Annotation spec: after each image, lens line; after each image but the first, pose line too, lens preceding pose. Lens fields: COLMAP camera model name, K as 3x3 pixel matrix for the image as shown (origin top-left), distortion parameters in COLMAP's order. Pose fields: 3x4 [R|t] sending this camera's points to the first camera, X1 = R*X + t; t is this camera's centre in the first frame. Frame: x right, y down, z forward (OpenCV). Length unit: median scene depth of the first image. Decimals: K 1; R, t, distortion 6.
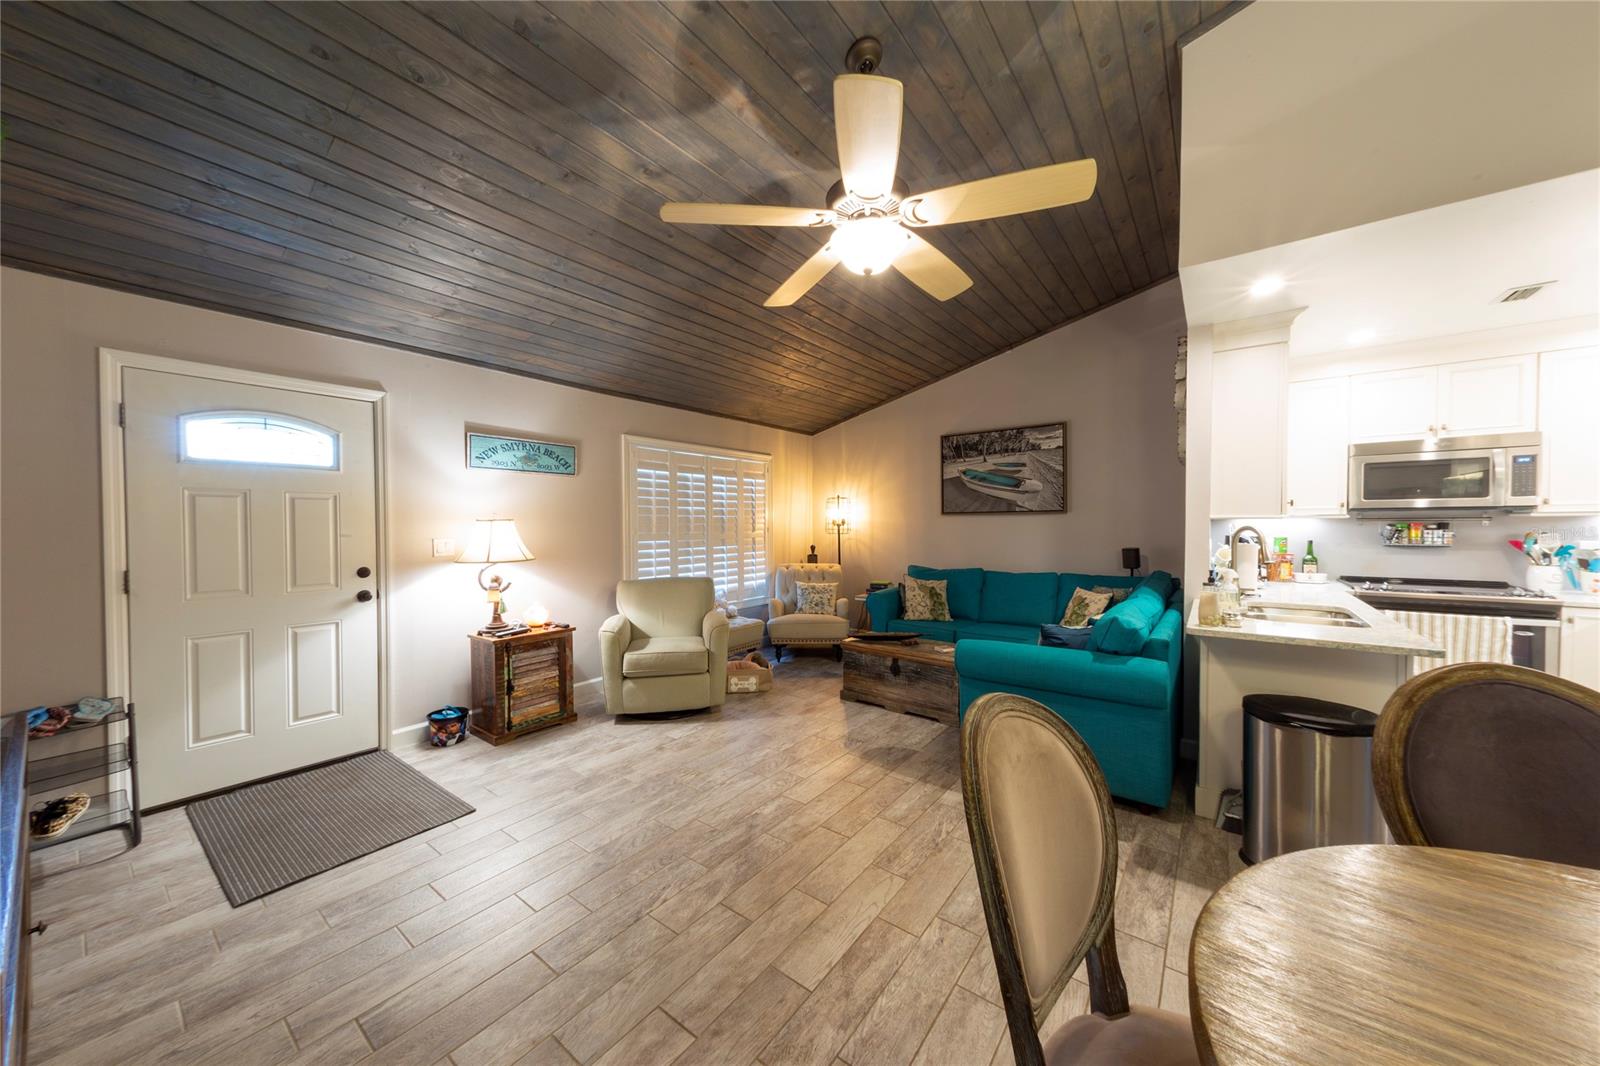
lens RADIAL K [[549.5, 0, 800.0], [0, 549.5, 533.0], [0, 0, 1]] dist [0.001466, -0.000018]
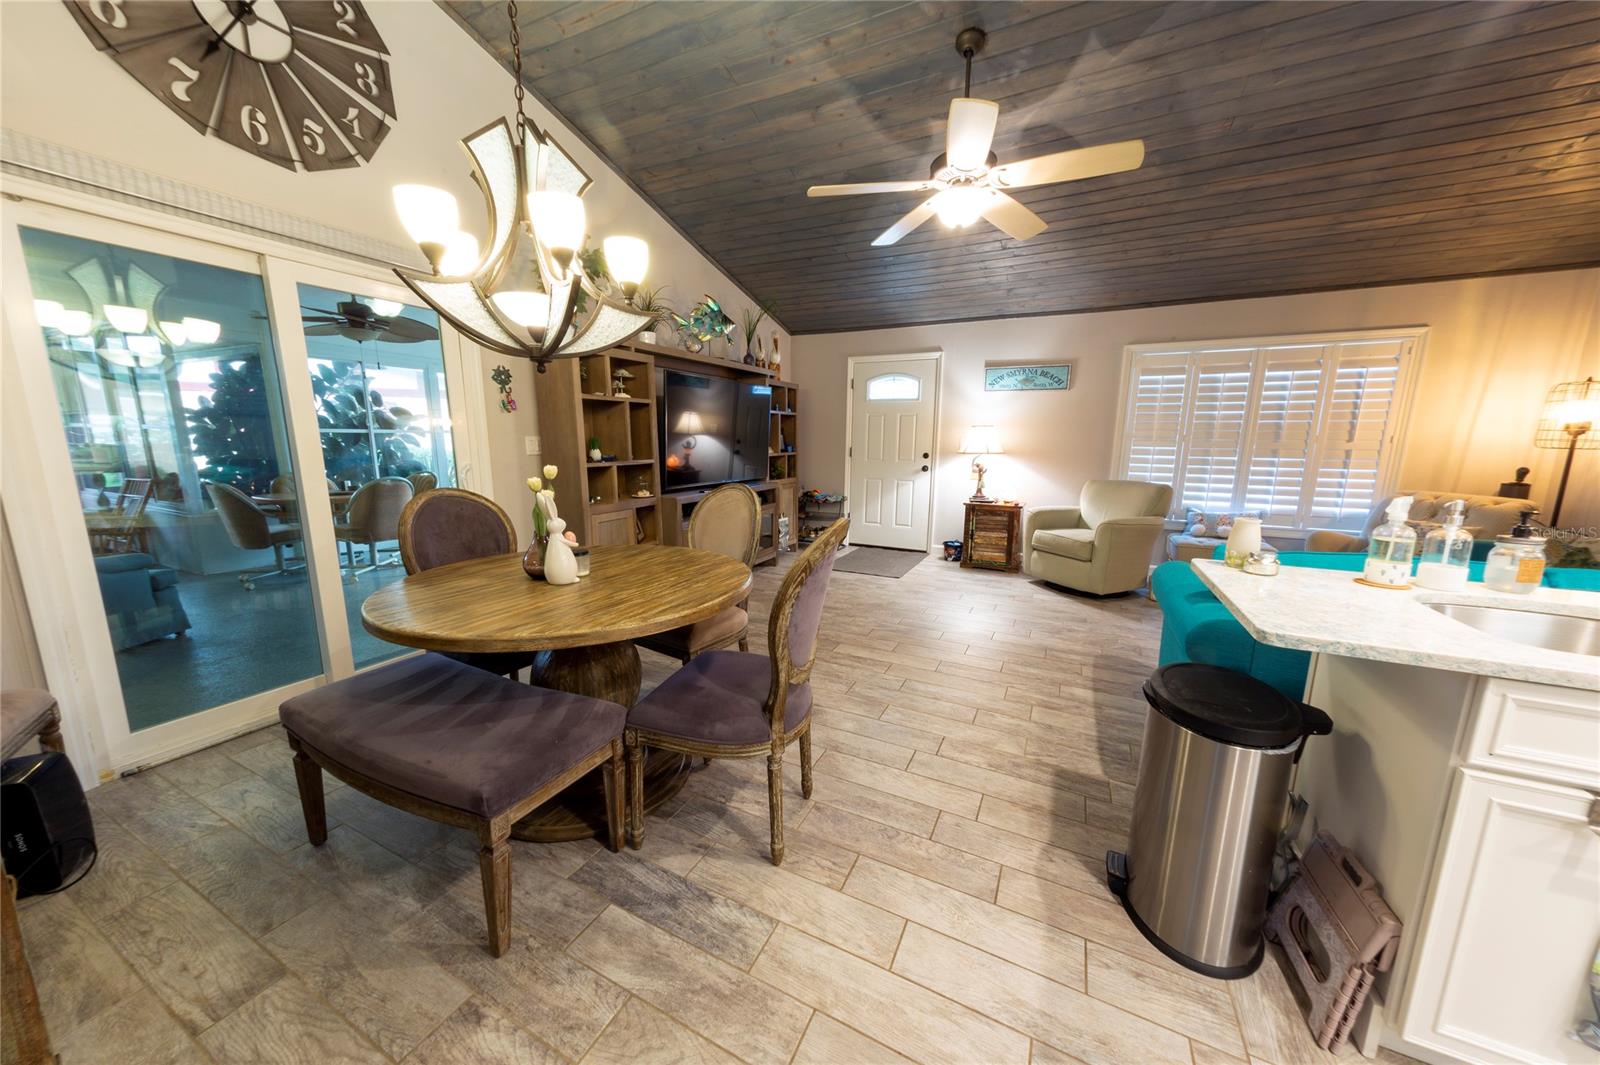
lens RADIAL K [[549.5, 0, 800.0], [0, 549.5, 532.5], [0, 0, 1]] dist [0.001466, -0.000018]
pose [[0.176681, 0.175780, -0.968445, 0.757196], [-0.025774, 0.984412, 0.173977, 0.012095], [0.983931, -0.005778, 0.178457, 0.198926]]
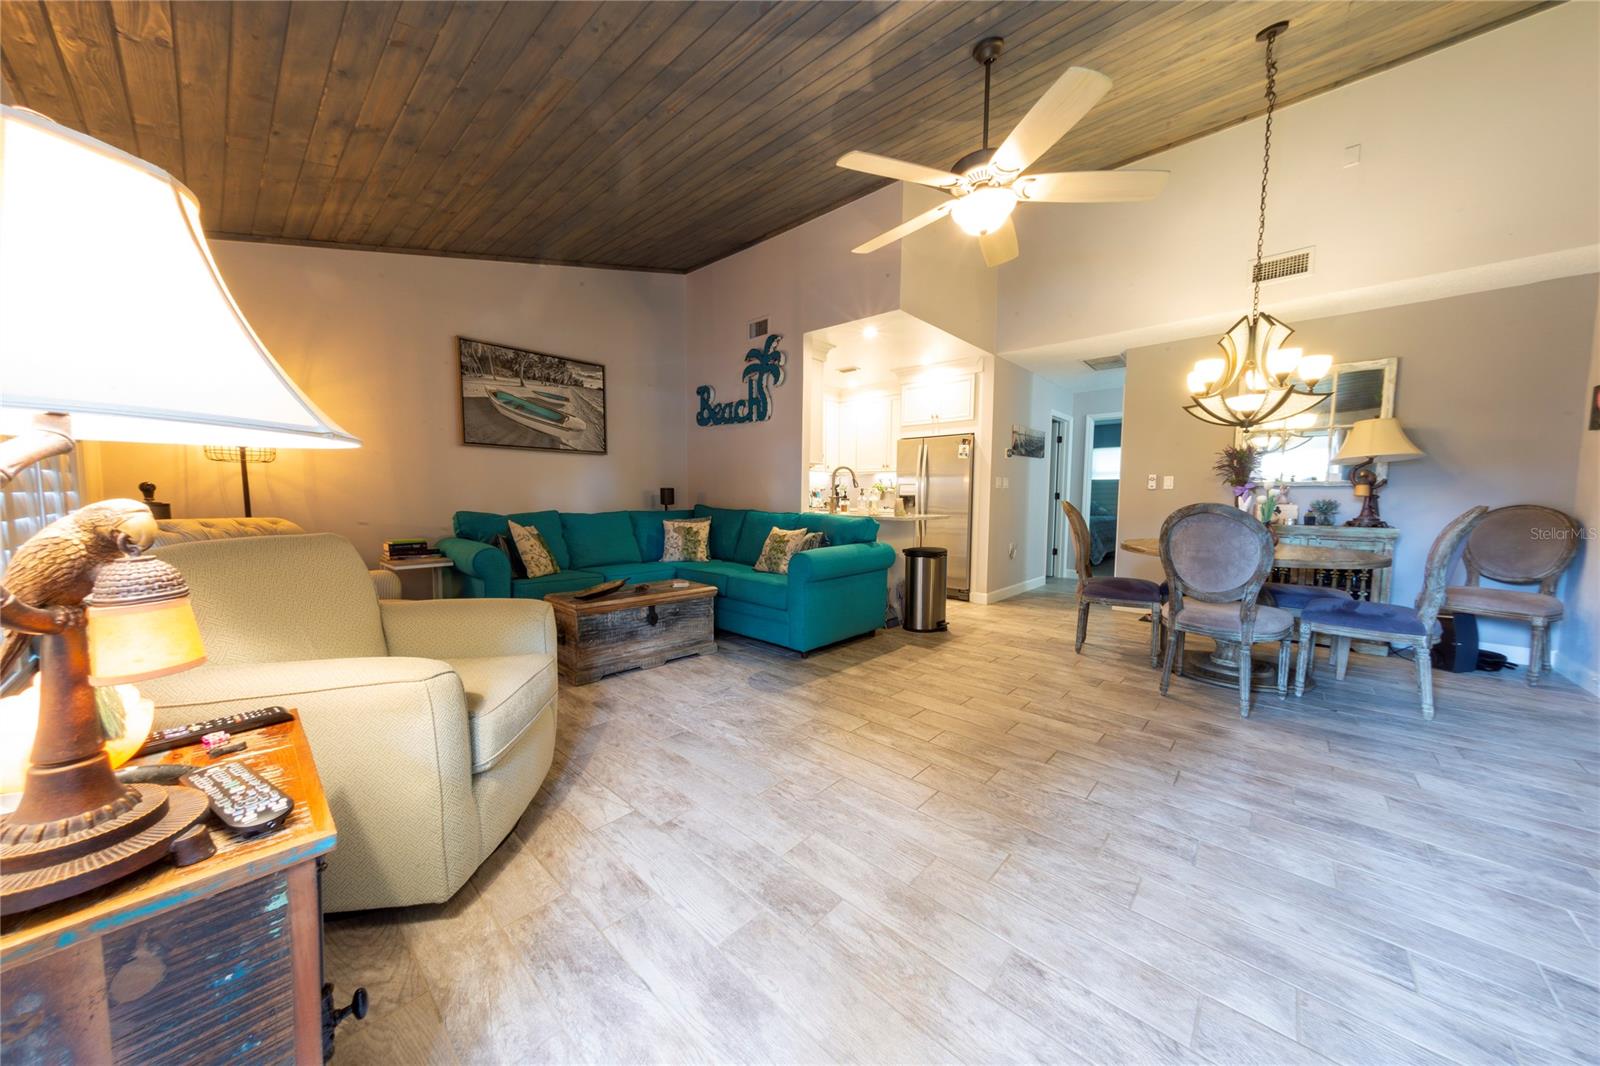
lens RADIAL K [[527.5, 0, 804.7], [0, 527.5, 531.0], [0, 0, 1]] dist [0.012204, -0.000011]
pose [[0.095644, -0.057329, 0.993763, -0.591969], [0.008399, 0.998351, 0.056785, 0.065624], [-0.995380, 0.002916, 0.095968, 0.663433]]
